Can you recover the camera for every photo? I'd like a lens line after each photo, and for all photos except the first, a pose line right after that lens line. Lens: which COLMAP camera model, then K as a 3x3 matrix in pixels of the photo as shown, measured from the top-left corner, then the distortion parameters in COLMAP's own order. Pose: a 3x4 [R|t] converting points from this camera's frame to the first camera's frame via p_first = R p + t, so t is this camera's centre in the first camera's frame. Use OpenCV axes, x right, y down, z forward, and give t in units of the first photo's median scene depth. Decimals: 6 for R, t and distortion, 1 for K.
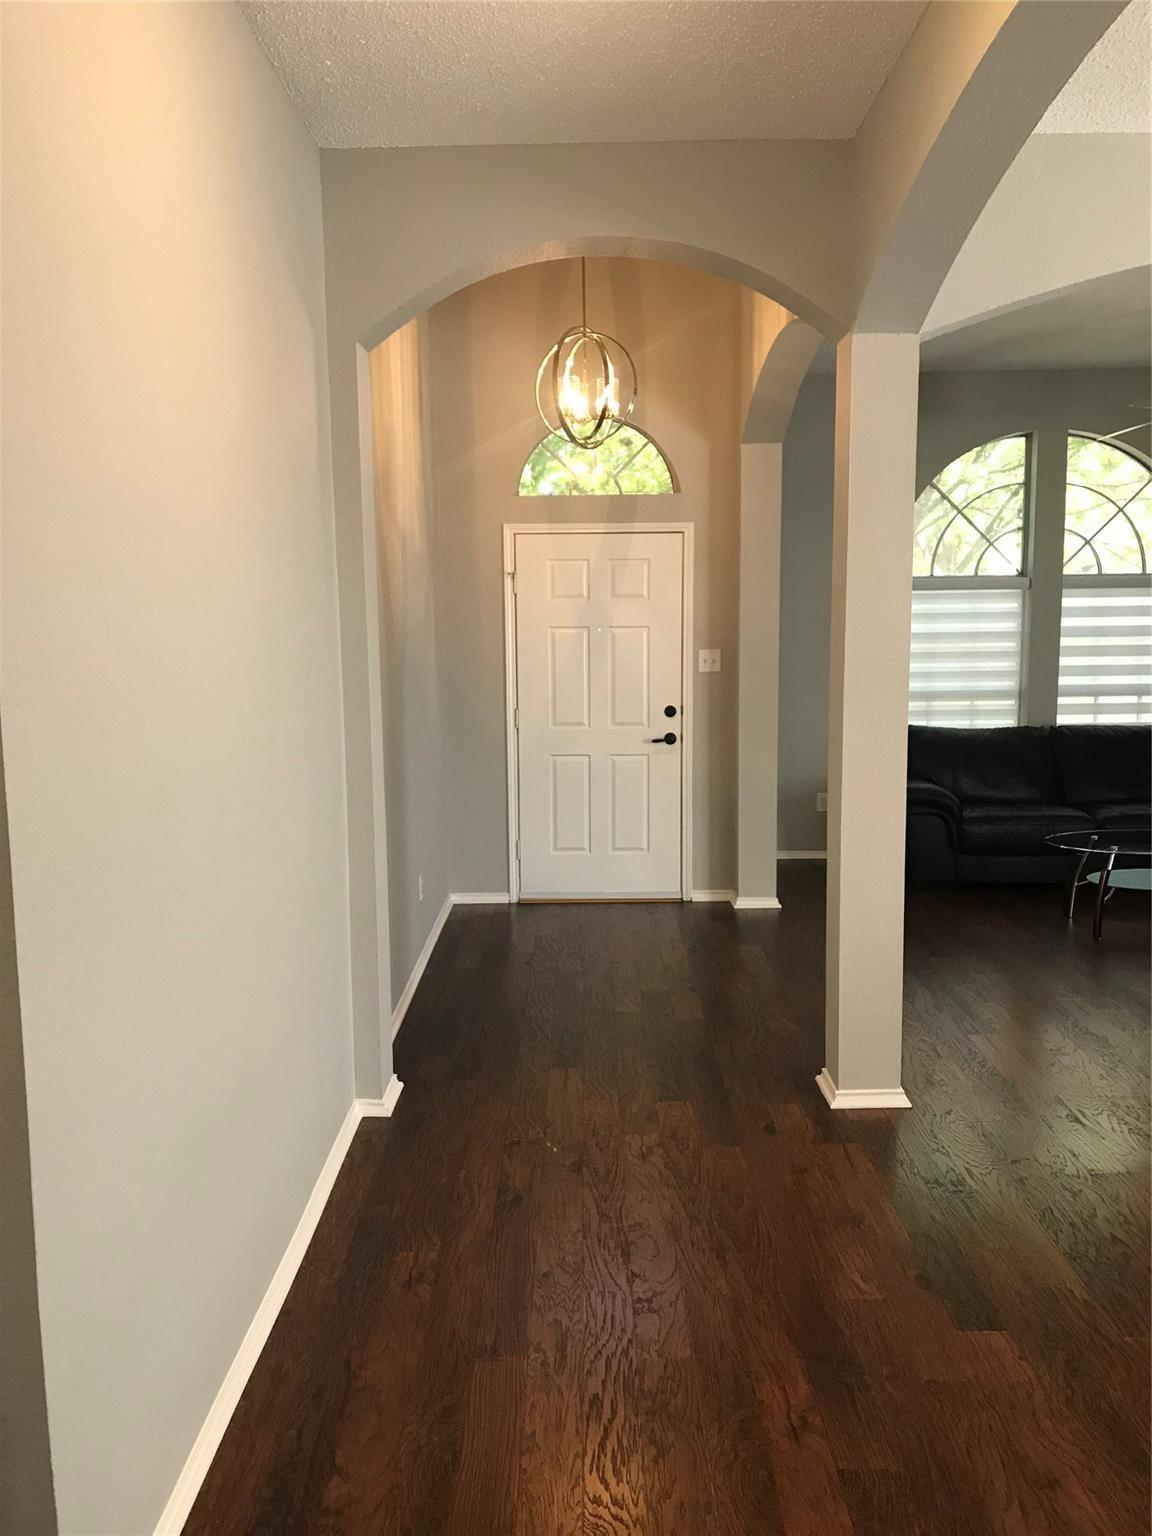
lens RADIAL K [[1270.3, 0, 583.7], [0, 1270.3, 758.7], [0, 0, 1]] dist [0.045160, -0.013179]
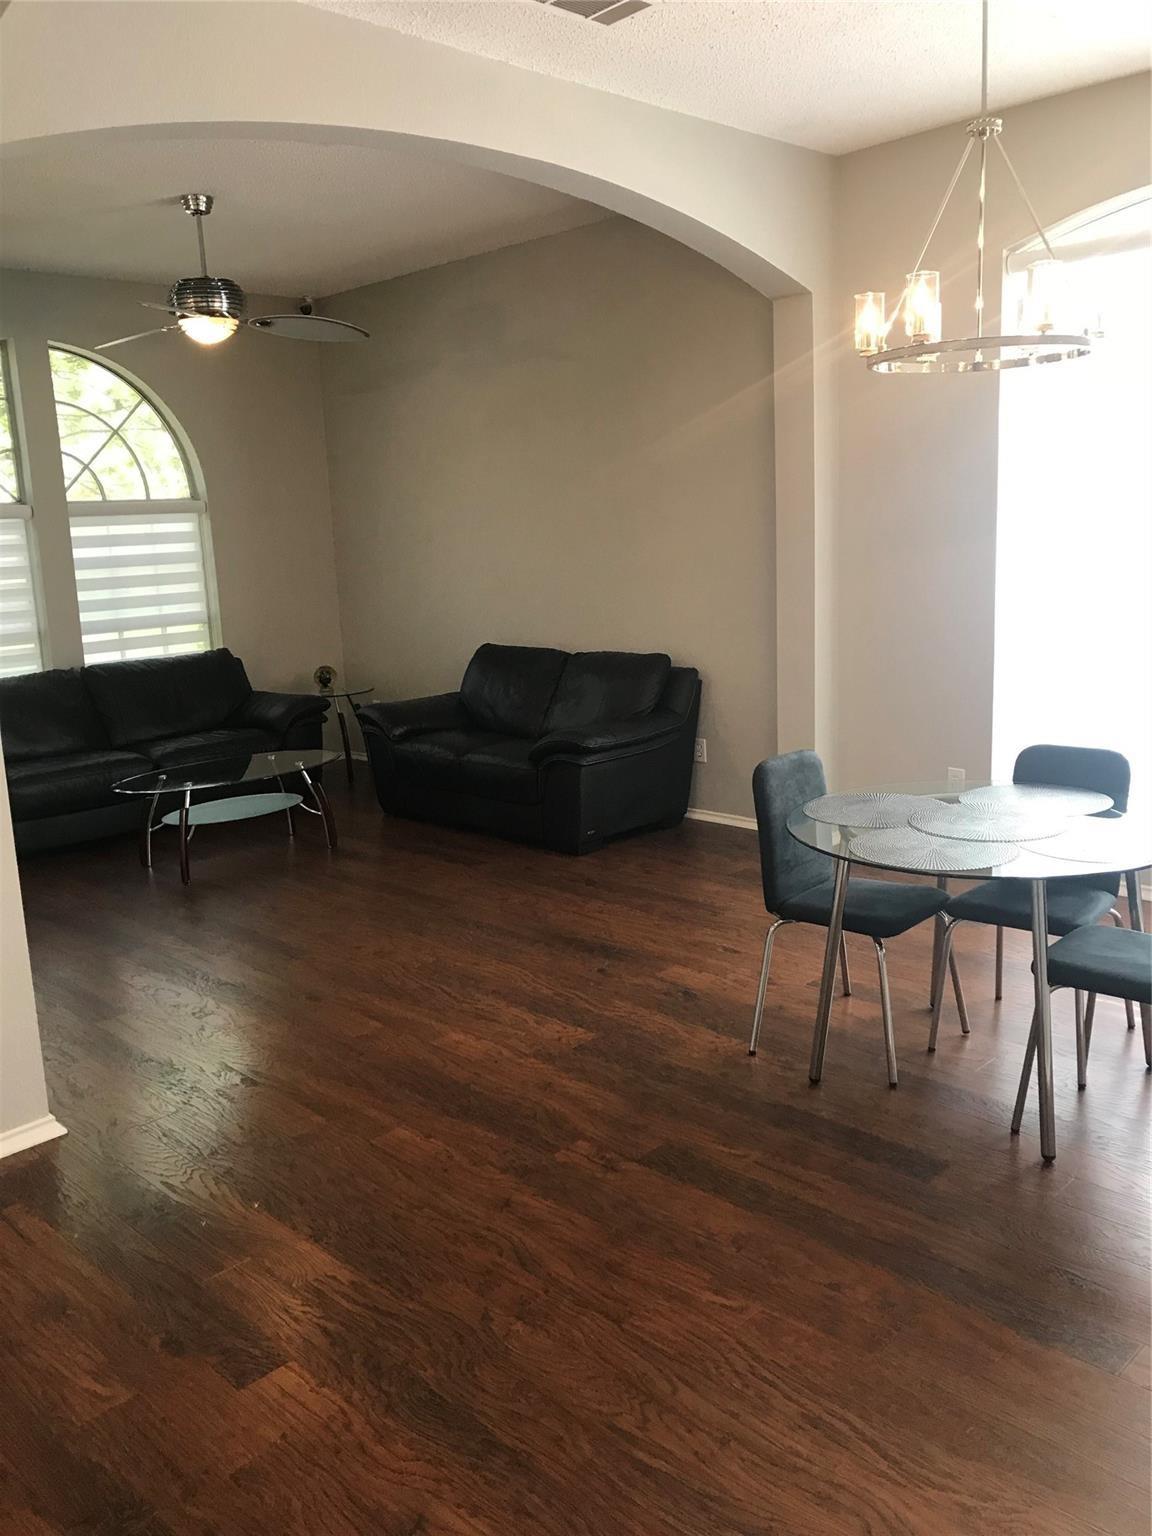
lens RADIAL K [[1270.3, 0, 583.7], [0, 1270.3, 758.7], [0, 0, 1]] dist [0.045160, -0.013179]
pose [[0.714199, -0.155354, 0.682485, -0.017462], [0.125392, 0.987681, 0.093607, -0.001141], [-0.688620, 0.018725, 0.724881, 0.083248]]
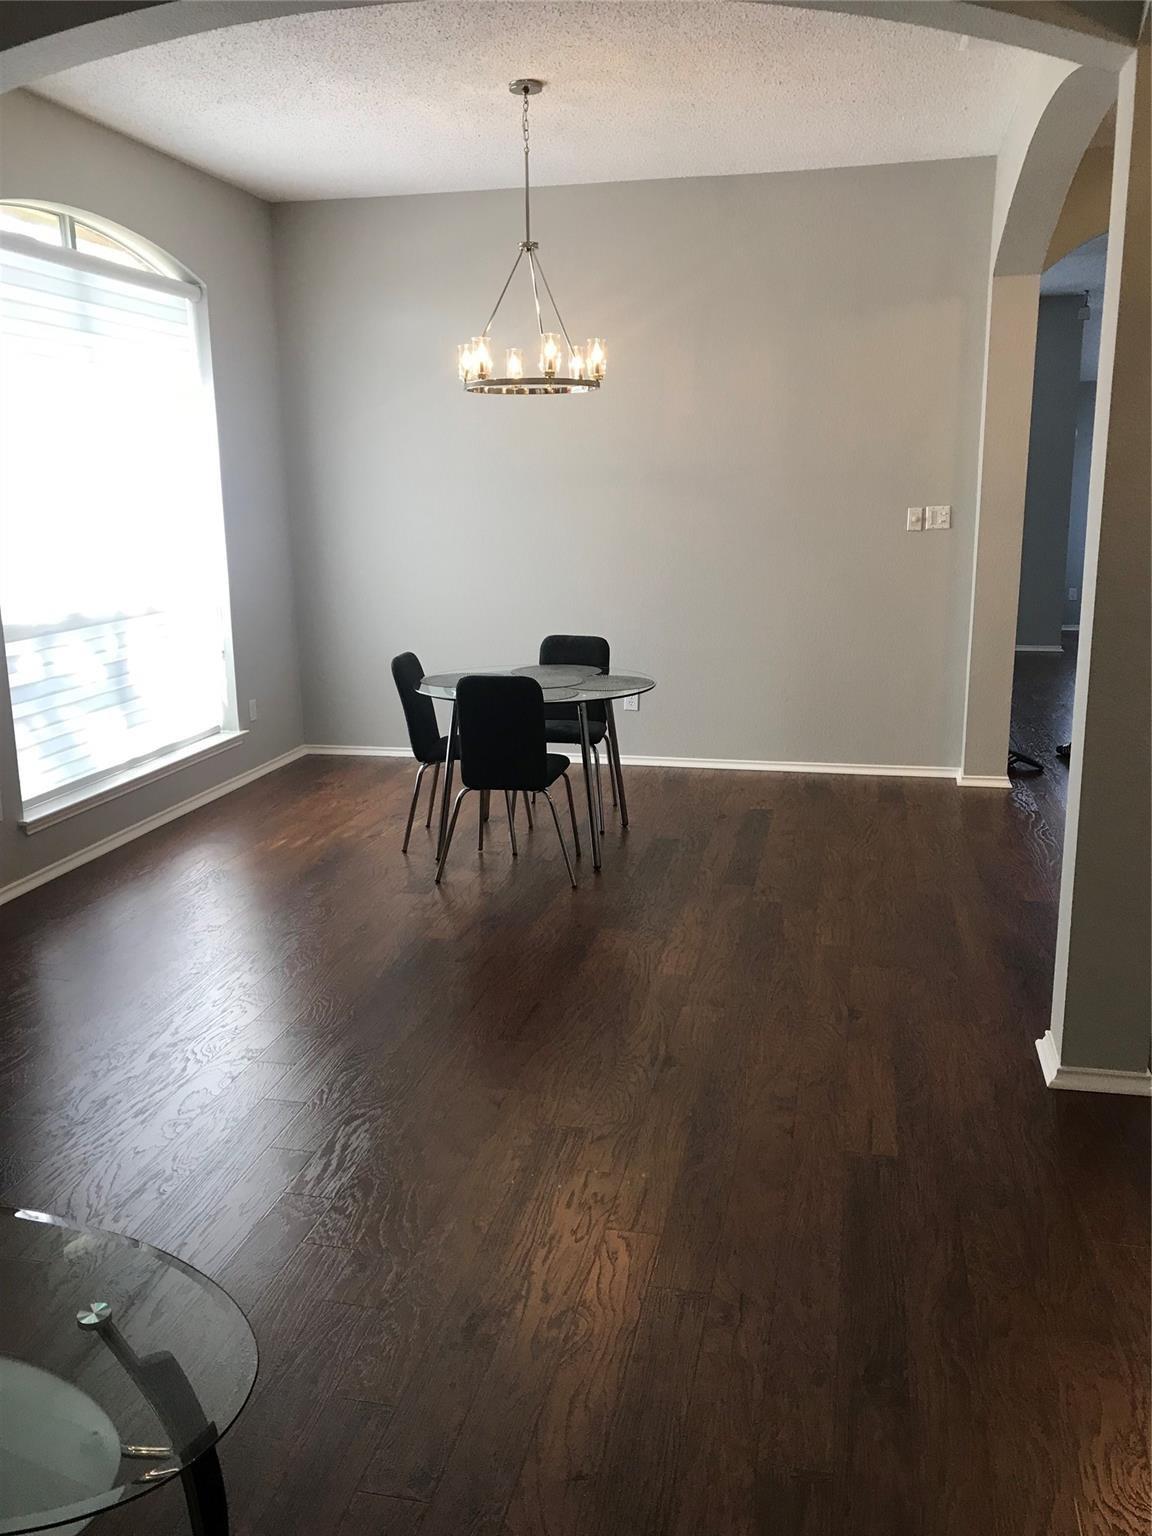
lens RADIAL K [[1270.3, 0, 583.7], [0, 1270.3, 758.7], [0, 0, 1]] dist [0.045160, -0.013179]
pose [[-0.971614, -0.033633, 0.234170, 0.166753], [0.051503, 0.936028, 0.348135, -0.107491], [-0.230898, 0.350314, -0.907726, 0.856905]]
